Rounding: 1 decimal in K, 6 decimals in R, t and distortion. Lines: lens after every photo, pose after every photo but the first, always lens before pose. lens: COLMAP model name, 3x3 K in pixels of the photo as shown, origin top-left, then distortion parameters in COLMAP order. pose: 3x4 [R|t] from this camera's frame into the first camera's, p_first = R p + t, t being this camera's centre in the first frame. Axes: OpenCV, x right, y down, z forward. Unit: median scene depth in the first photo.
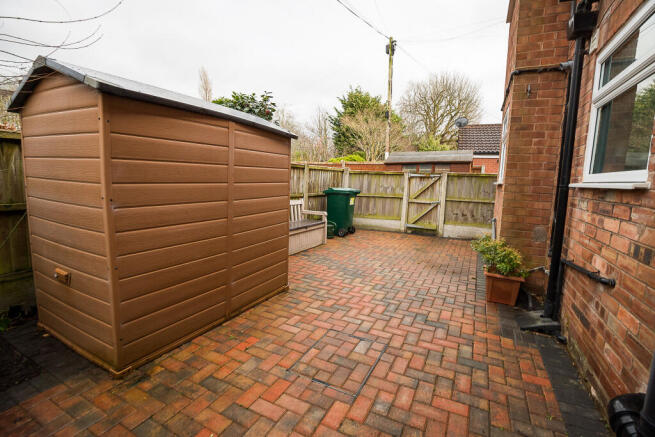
lens RADIAL K [[303.7, 0, 327.5], [0, 303.7, 218.5], [0, 0, 1]] dist [-0.000684, 0.000144]
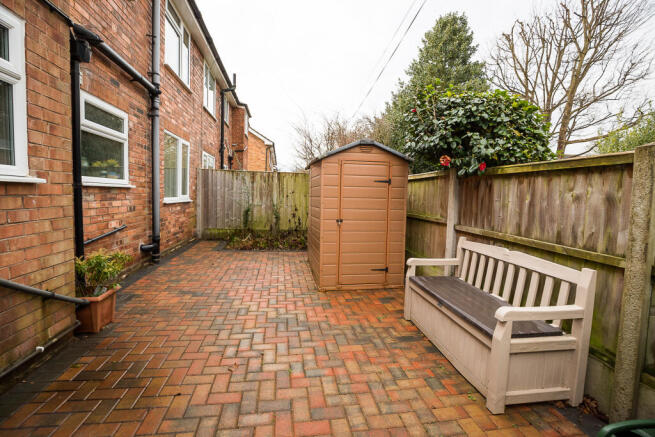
lens RADIAL K [[313.2, 0, 327.8], [0, 313.2, 216.4], [0, 0, 1]] dist [-0.002347, -0.000212]
pose [[-0.814111, -0.018722, -0.580408, 0.542117], [-0.133224, 0.978844, 0.155293, -0.233756], [0.565221, 0.203750, -0.799382, 1.965393]]
